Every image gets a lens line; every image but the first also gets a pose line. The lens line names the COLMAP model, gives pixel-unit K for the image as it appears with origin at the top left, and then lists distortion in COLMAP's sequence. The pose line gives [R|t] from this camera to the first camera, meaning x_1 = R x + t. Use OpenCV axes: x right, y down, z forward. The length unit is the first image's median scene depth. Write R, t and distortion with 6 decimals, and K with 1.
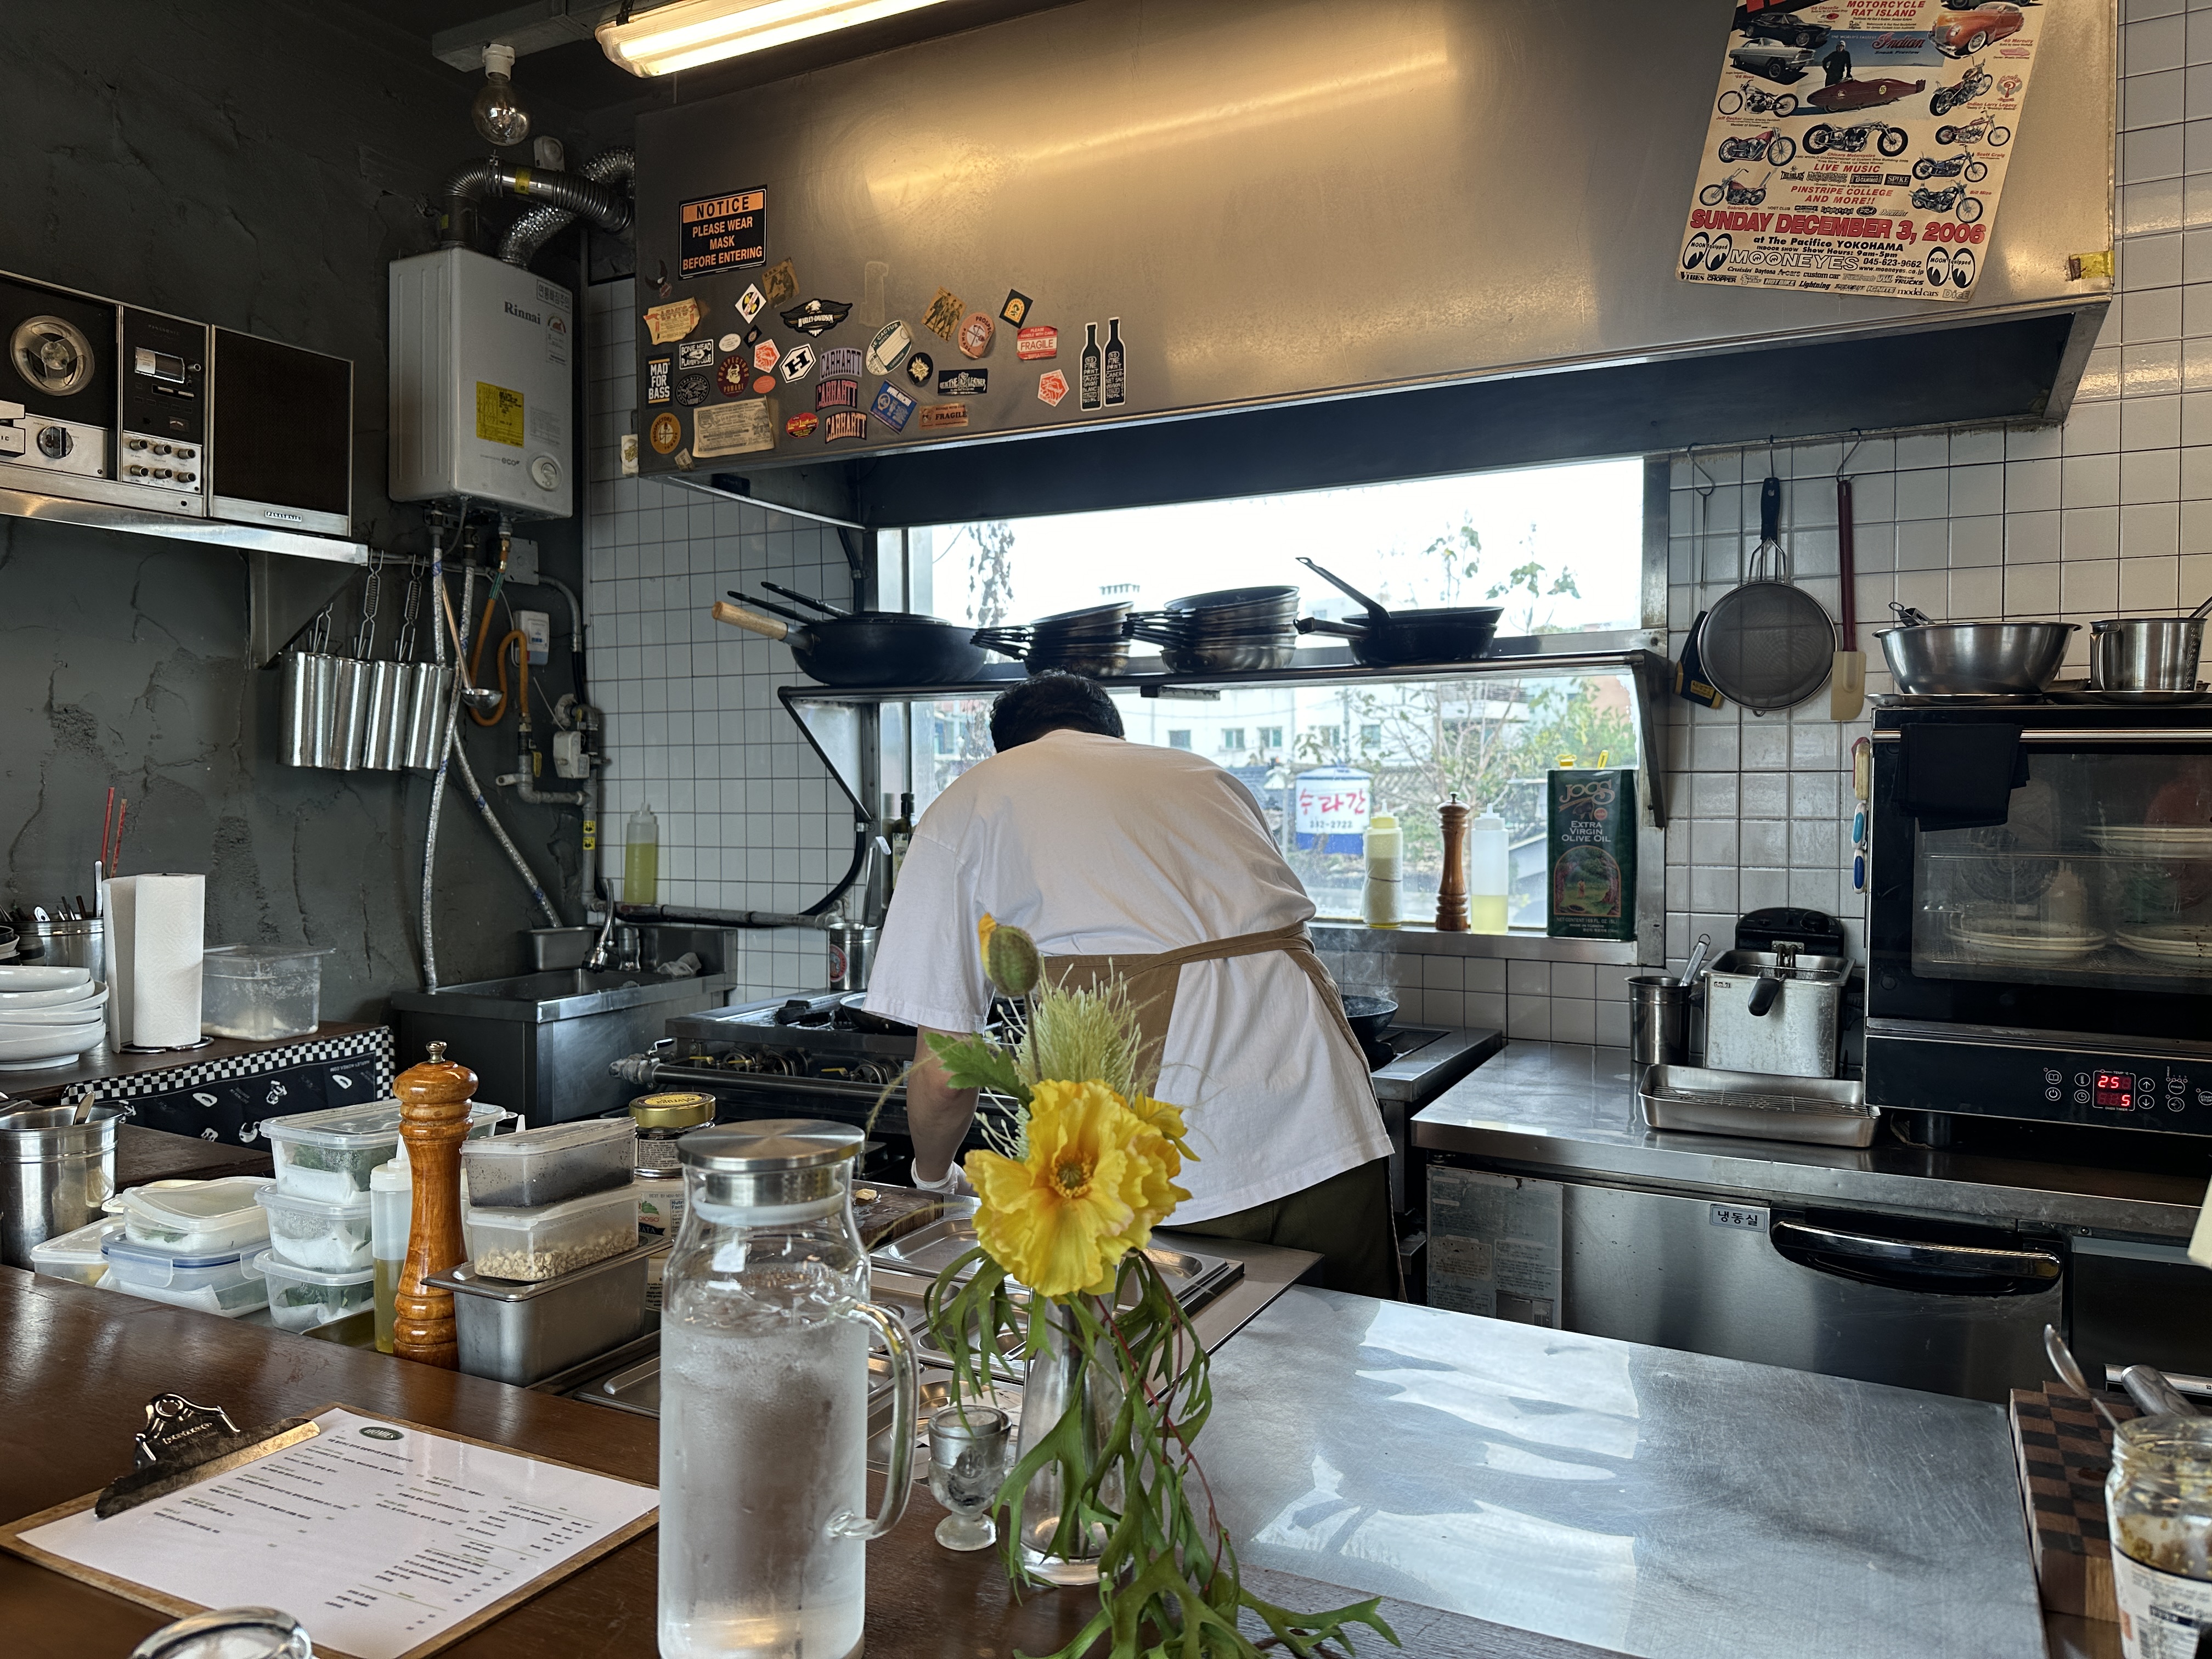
lens RADIAL K [[1595.5, 0, 1106.0], [0, 1595.5, 829.5], [0, 0, 1]] dist [-0.004406, -0.008513]
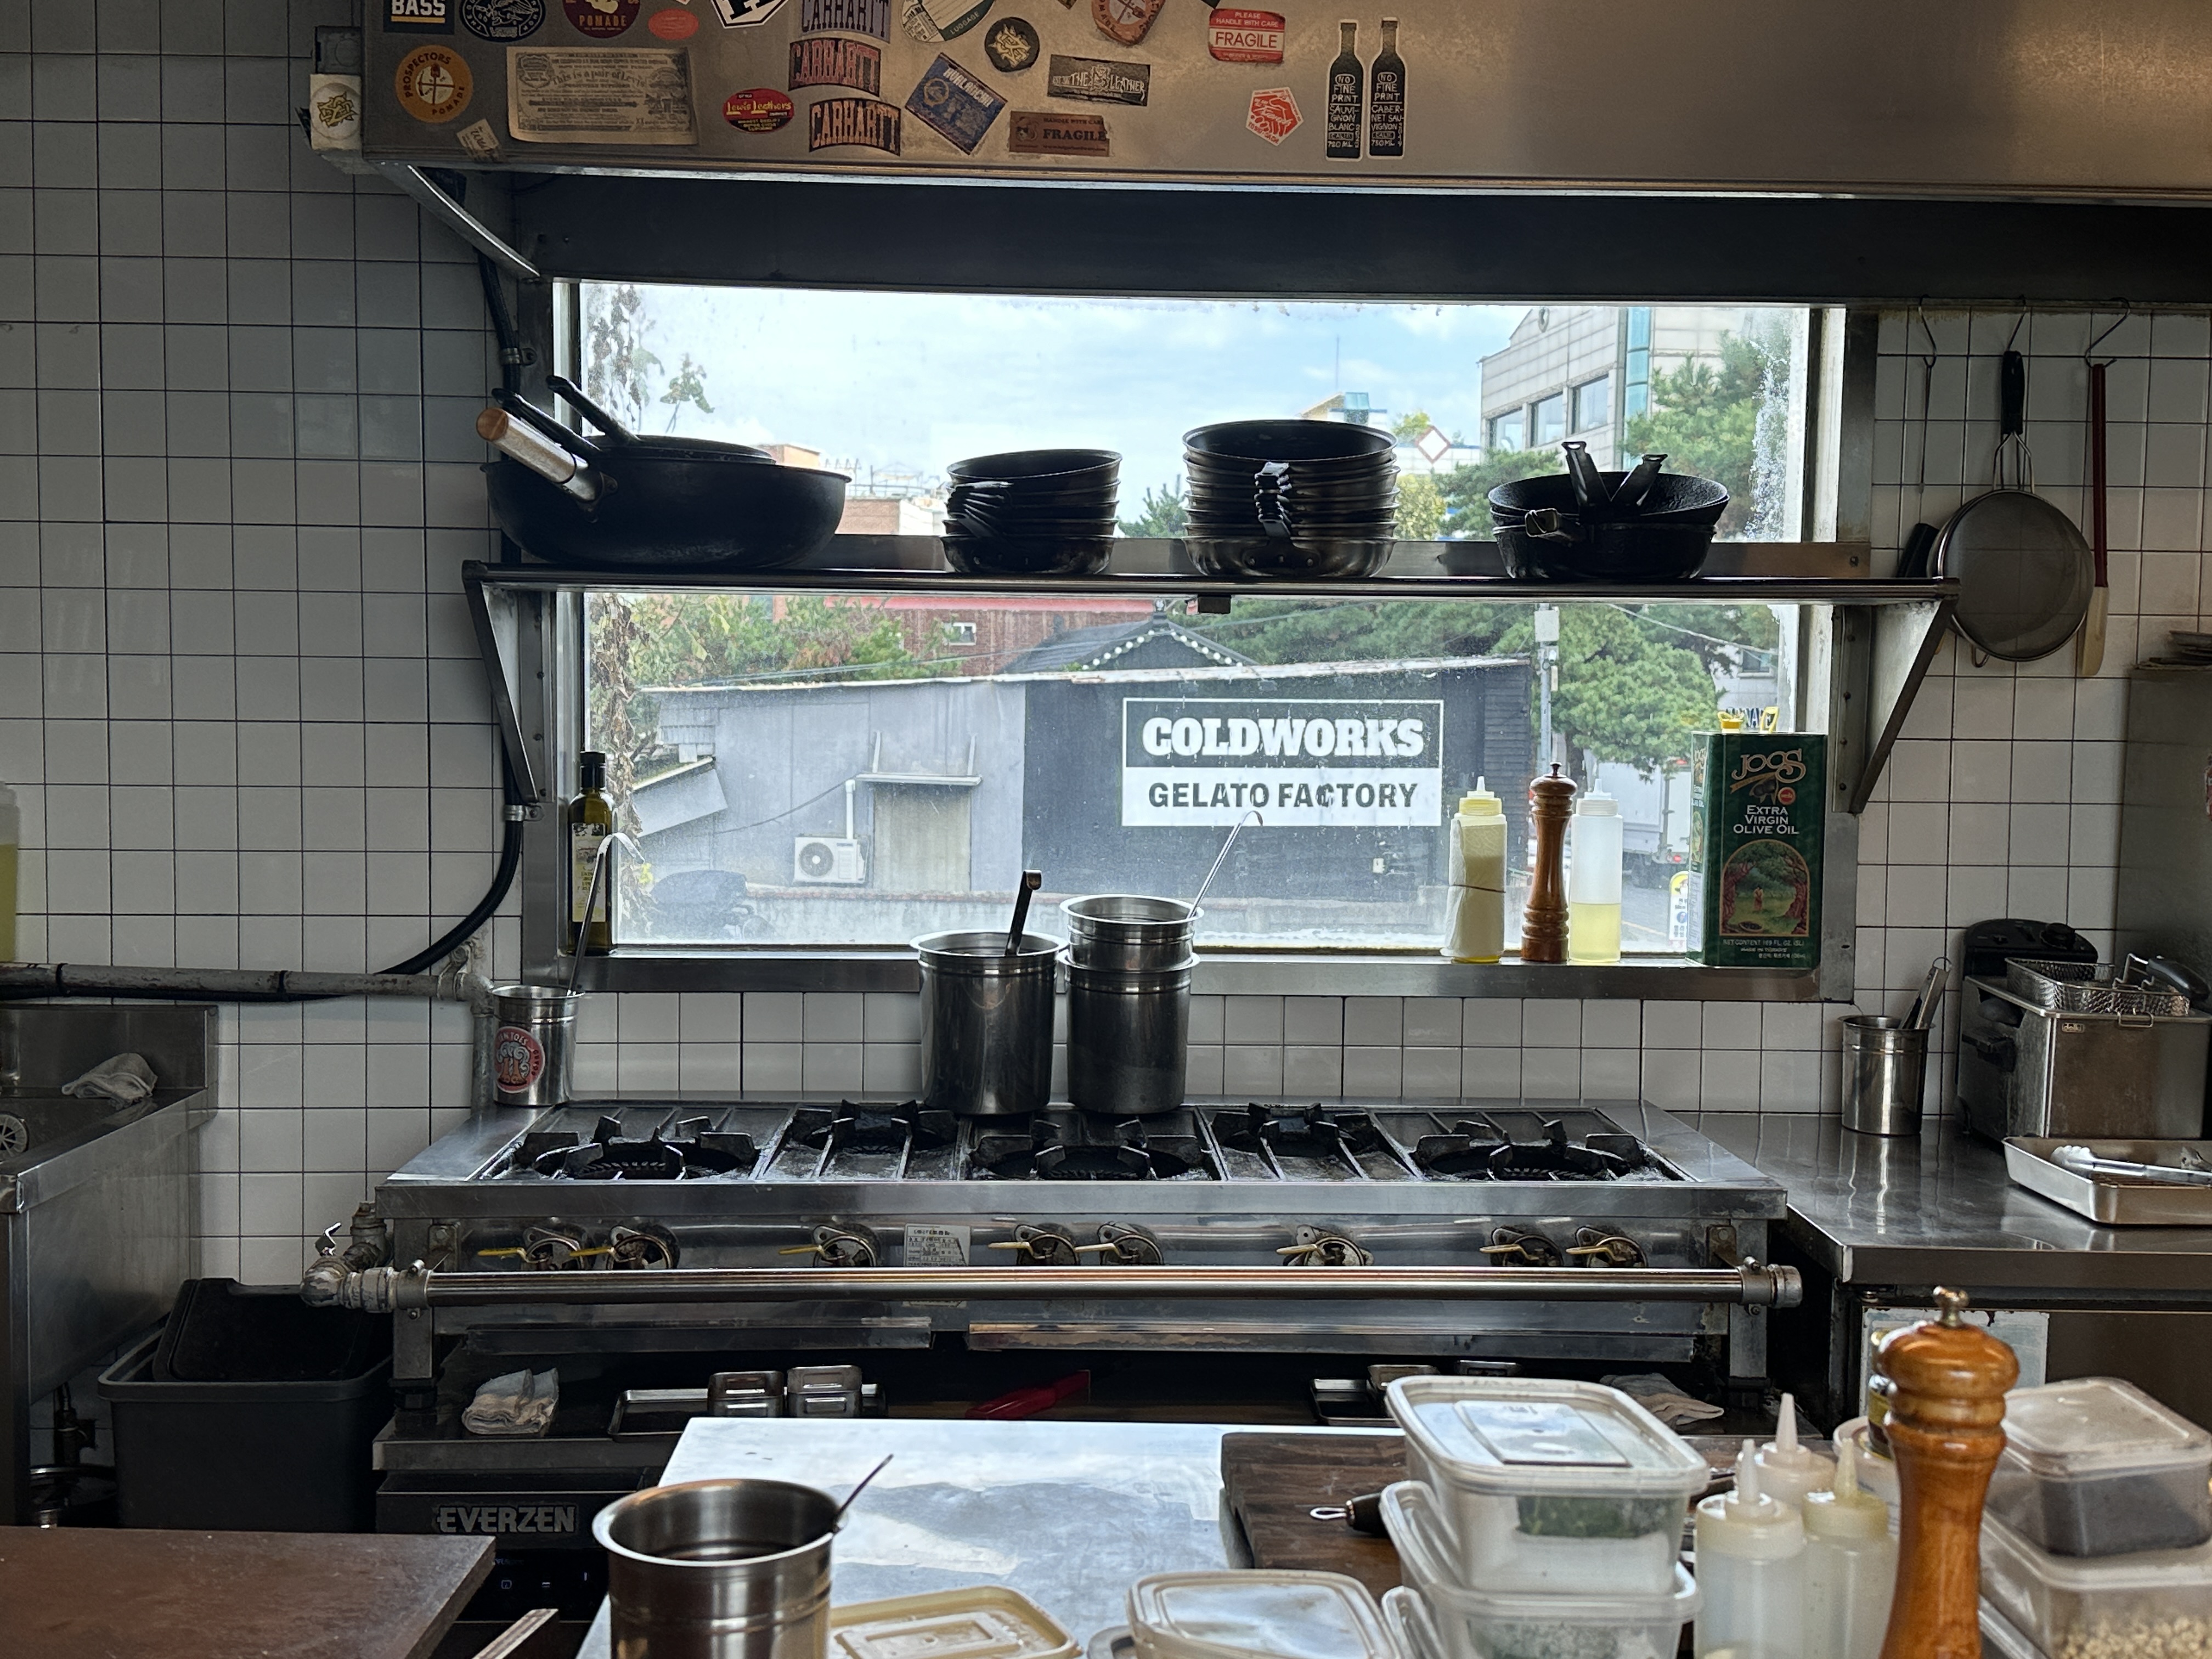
lens RADIAL K [[2494.5, 0, 1106.0], [0, 2494.5, 829.5], [0, 0, 1]] dist [-0.008049, -0.016633]
pose [[0.866015, -0.015193, 0.499788, -0.511348], [0.000103, 0.999544, 0.030206, -0.027801], [-0.500018, -0.026107, 0.865621, 0.174234]]
